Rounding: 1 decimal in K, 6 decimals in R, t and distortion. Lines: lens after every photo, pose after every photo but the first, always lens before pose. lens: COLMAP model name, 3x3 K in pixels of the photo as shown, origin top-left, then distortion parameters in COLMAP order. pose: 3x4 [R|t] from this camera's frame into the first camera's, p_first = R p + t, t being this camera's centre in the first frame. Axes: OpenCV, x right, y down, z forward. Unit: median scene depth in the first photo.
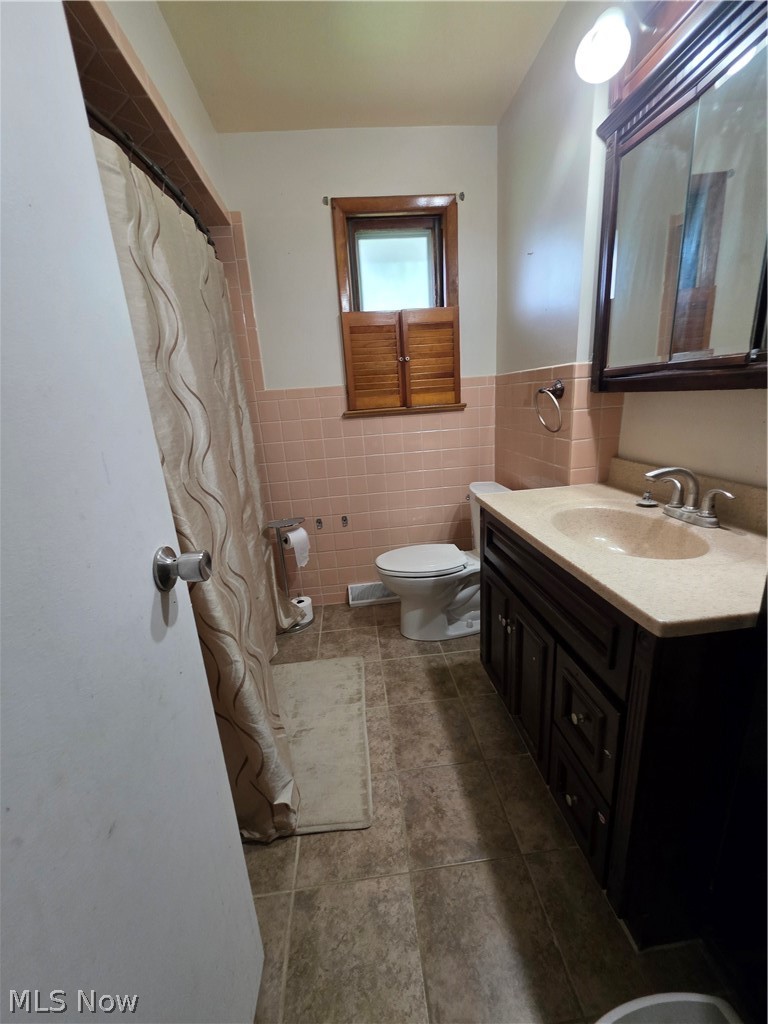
lens RADIAL K [[411.6, 0, 385.8], [0, 411.6, 511.6], [0, 0, 1]] dist [0.000433, 0.001583]
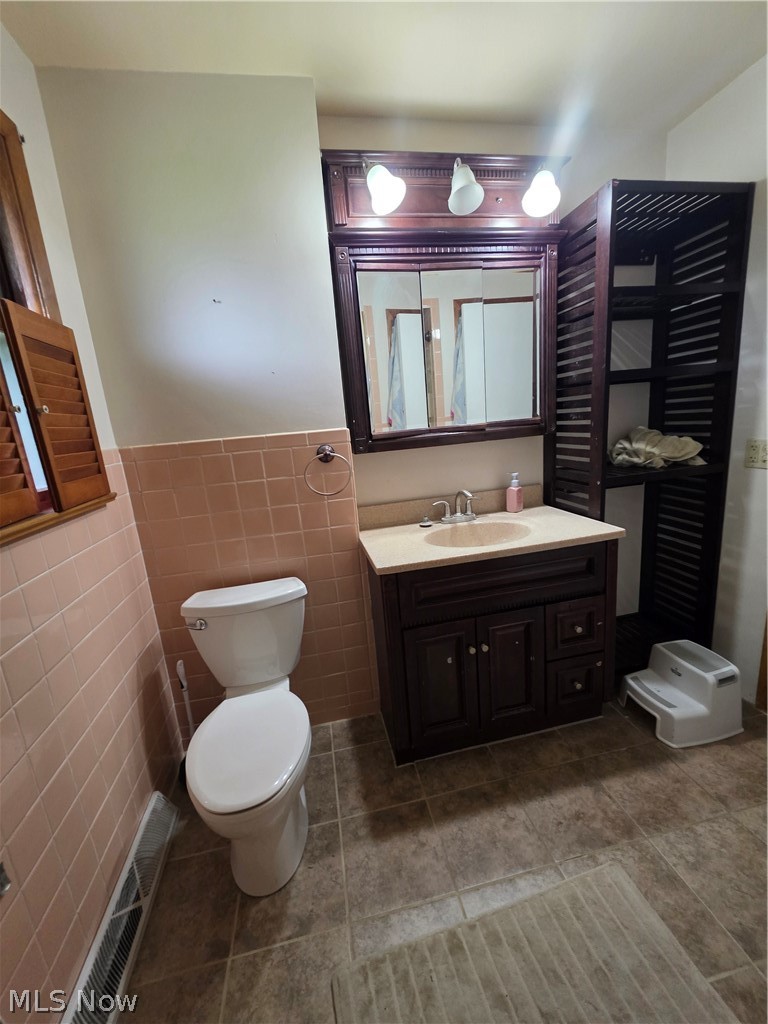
lens RADIAL K [[411.6, 0, 385.1], [0, 411.6, 510.4], [0, 0, 1]] dist [0.000433, 0.001583]
pose [[-0.090609, -0.138466, 0.986214, -0.685679], [0.355128, 0.920692, 0.161894, -0.317404], [-0.930416, 0.364901, -0.034249, 1.077564]]
